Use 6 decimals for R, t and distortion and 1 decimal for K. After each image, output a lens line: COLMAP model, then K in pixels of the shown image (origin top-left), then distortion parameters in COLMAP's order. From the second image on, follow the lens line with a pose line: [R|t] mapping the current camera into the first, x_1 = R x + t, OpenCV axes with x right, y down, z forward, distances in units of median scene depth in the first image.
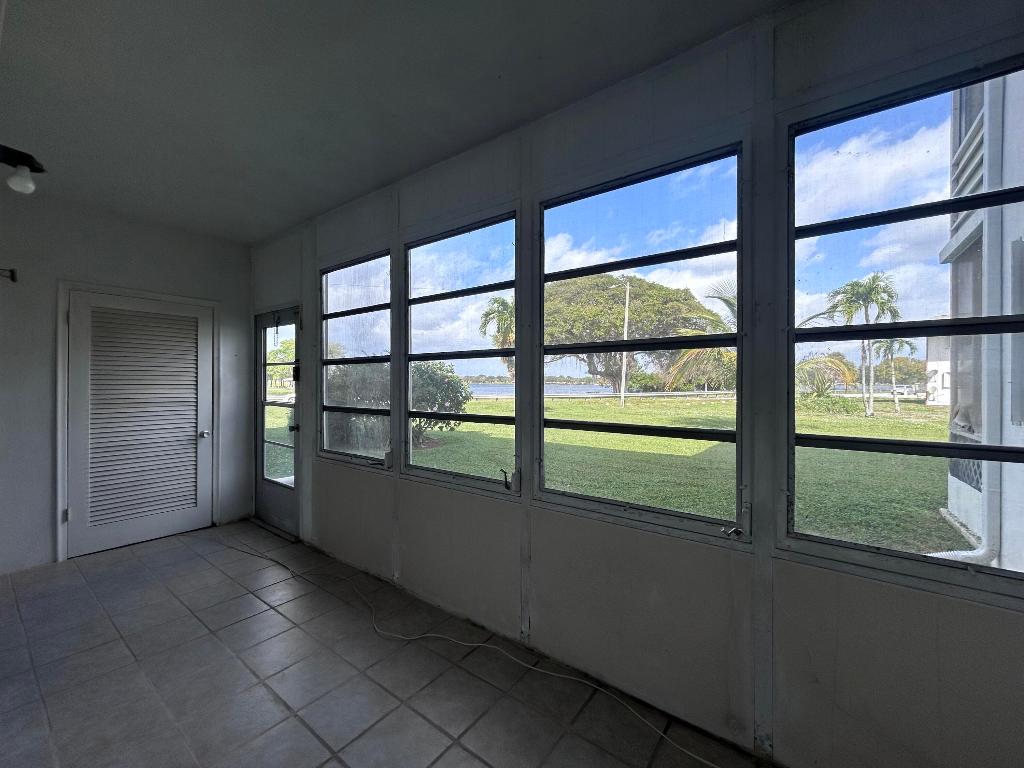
lens RADIAL K [[413.2, 0, 507.7], [0, 413.2, 383.1], [0, 0, 1]] dist [-0.004783, 0.000230]
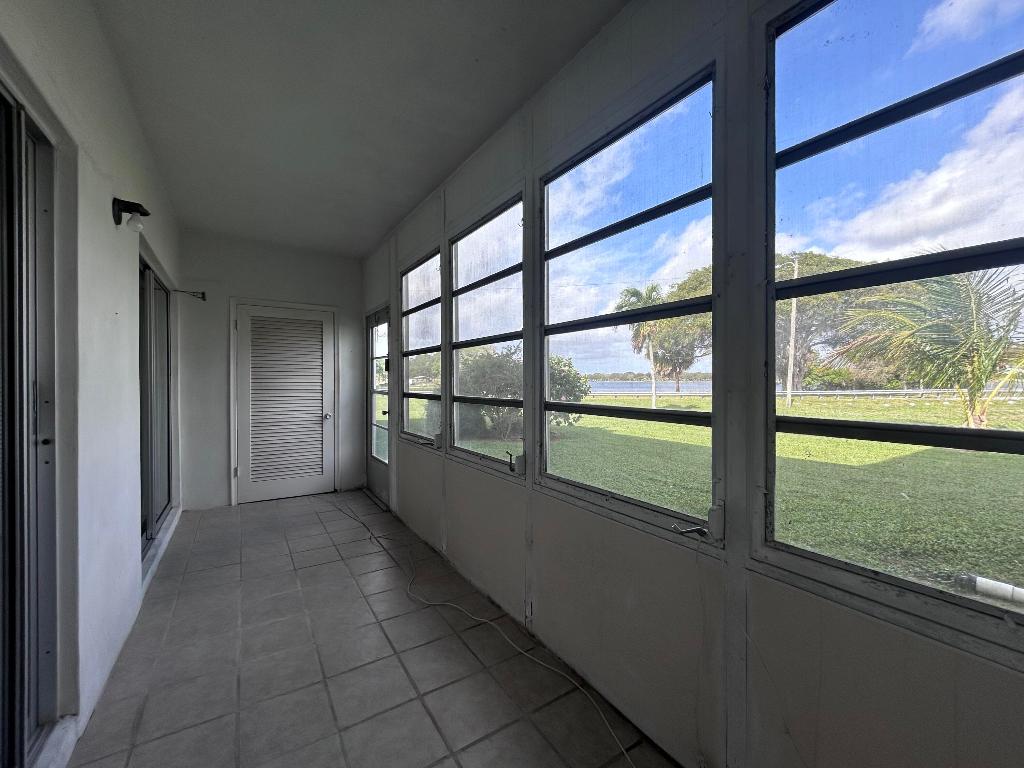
lens RADIAL K [[413.2, 0, 509.6], [0, 413.2, 382.8], [0, 0, 1]] dist [-0.004783, 0.000230]
pose [[0.939039, -0.000323, -0.343810, 0.251178], [0.001873, 0.999990, 0.004176, 0.028099], [0.343805, -0.004565, 0.939030, 0.043225]]
